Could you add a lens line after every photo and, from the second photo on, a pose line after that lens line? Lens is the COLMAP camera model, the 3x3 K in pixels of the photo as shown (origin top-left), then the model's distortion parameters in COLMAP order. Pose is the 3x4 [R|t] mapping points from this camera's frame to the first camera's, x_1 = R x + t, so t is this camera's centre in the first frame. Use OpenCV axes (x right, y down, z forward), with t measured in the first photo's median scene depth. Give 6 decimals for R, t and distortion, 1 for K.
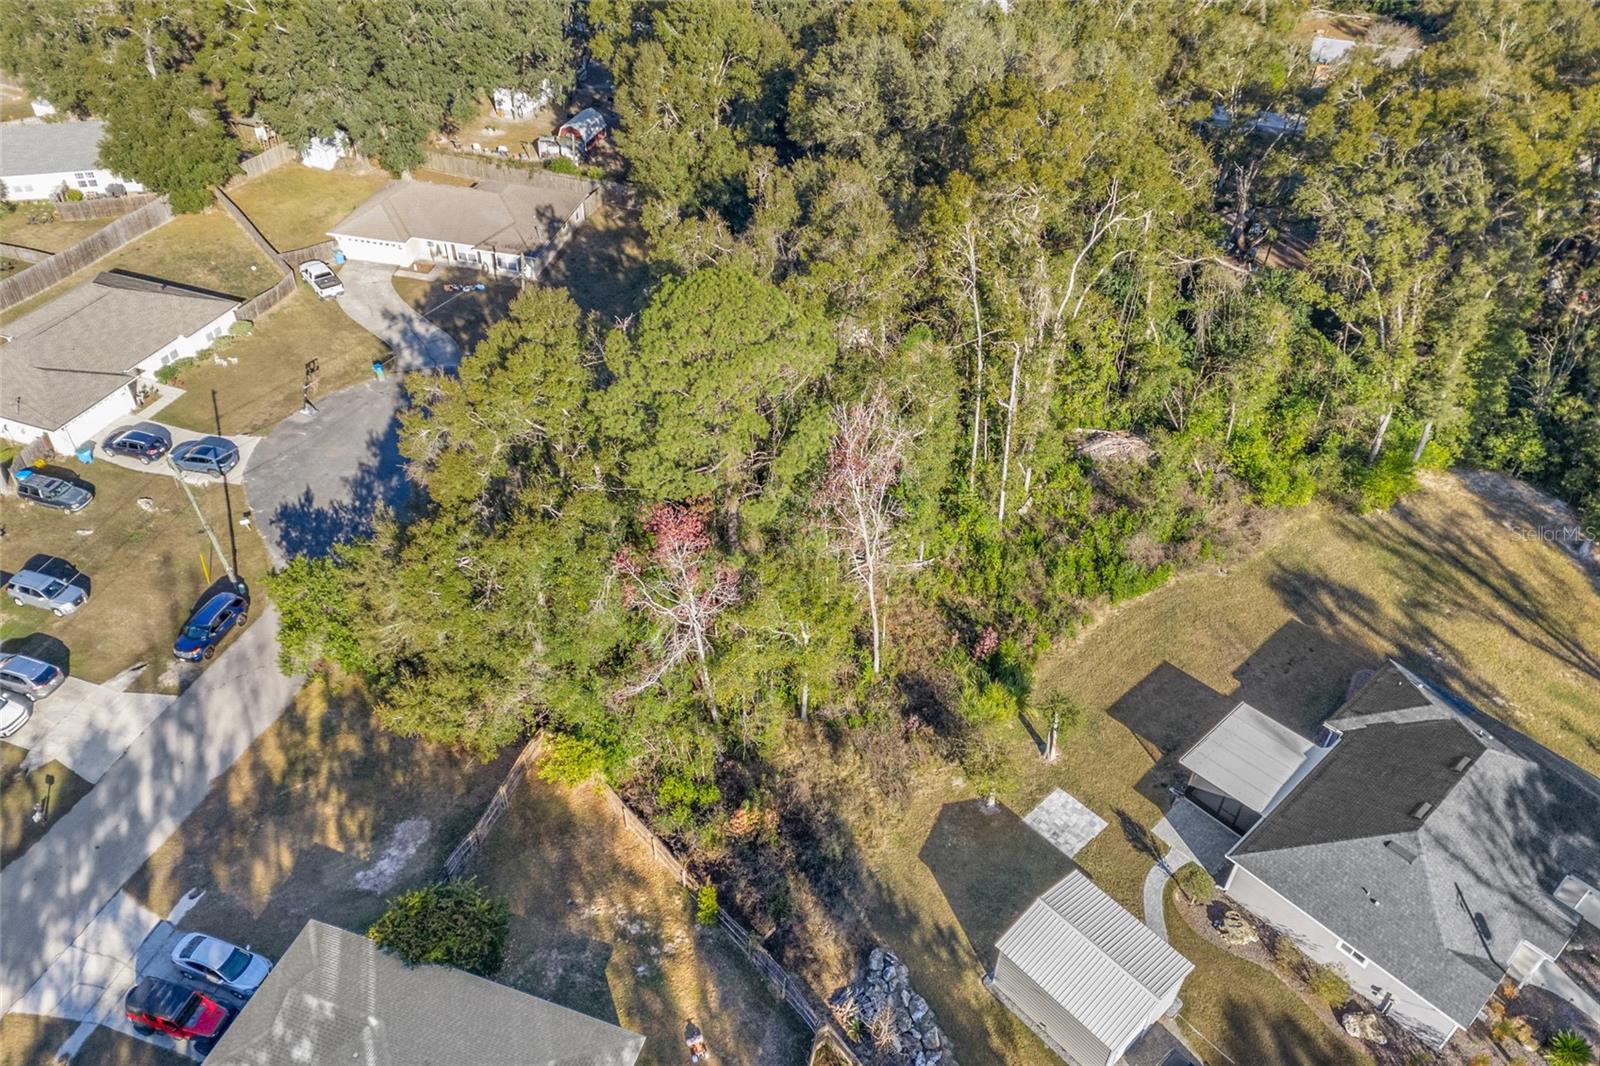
lens RADIAL K [[1170.4, 0, 795.3], [0, 1170.4, 537.9], [0, 0, 1]] dist [0.098434, -0.100827]
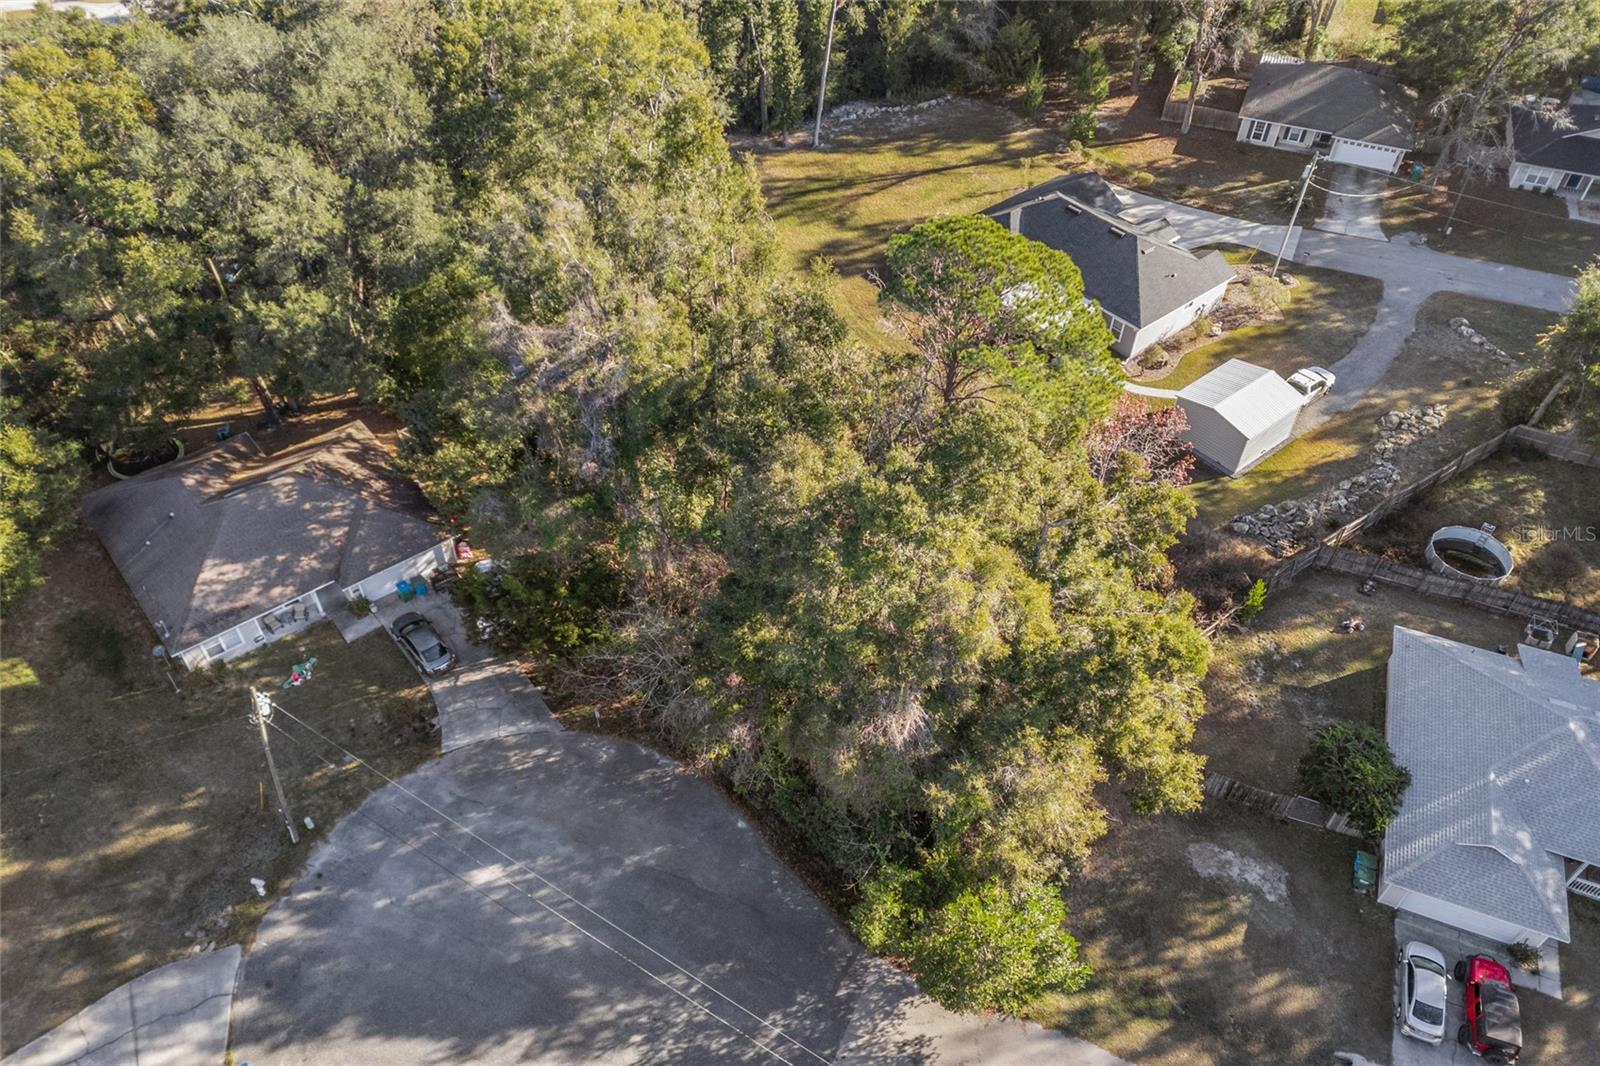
lens RADIAL K [[1190.9, 0, 800.0], [0, 1190.9, 533.0], [0, 0, 1]] dist [0.104734, -0.105269]
pose [[0.036546, -0.710616, 0.702630, -0.690031], [0.624964, 0.564895, 0.538808, -0.516098], [-0.779798, 0.419427, 0.464754, 0.583170]]
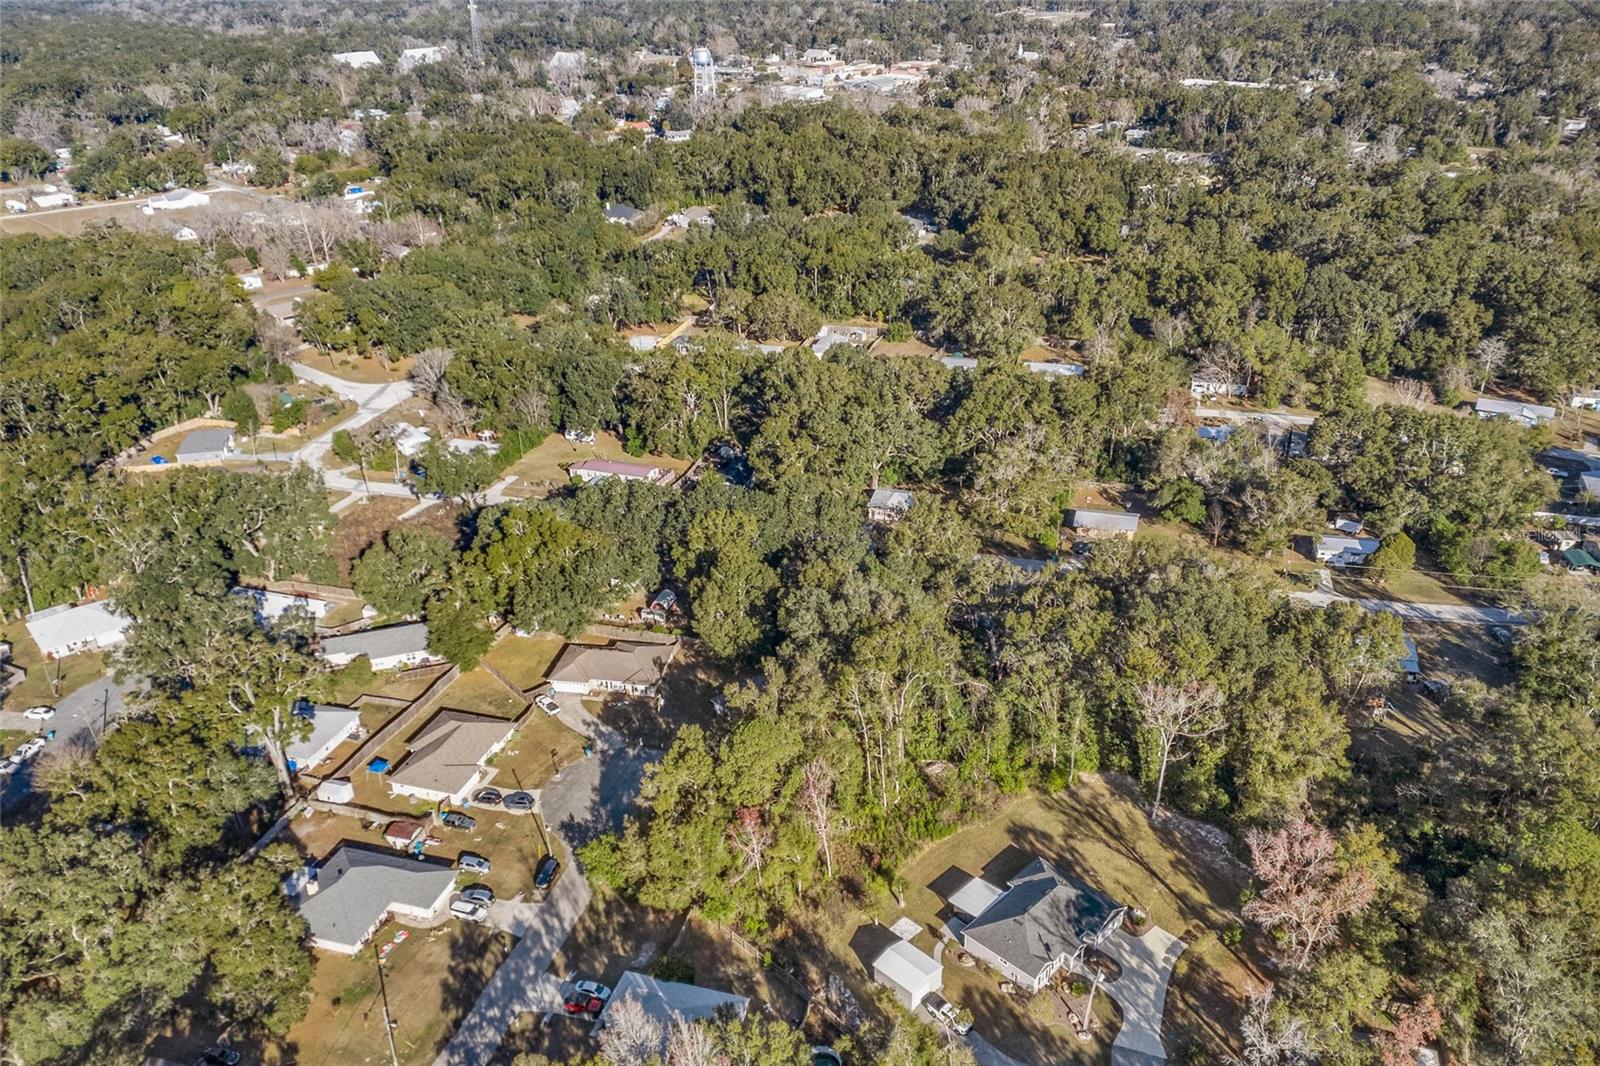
lens RADIAL K [[1170.4, 0, 795.3], [0, 1170.4, 537.9], [0, 0, 1]] dist [0.098434, -0.100827]
pose [[0.998177, -0.058809, 0.013590, 0.006562], [0.060335, 0.965908, -0.251756, 0.047566], [0.001679, 0.252117, 0.967695, -1.396972]]
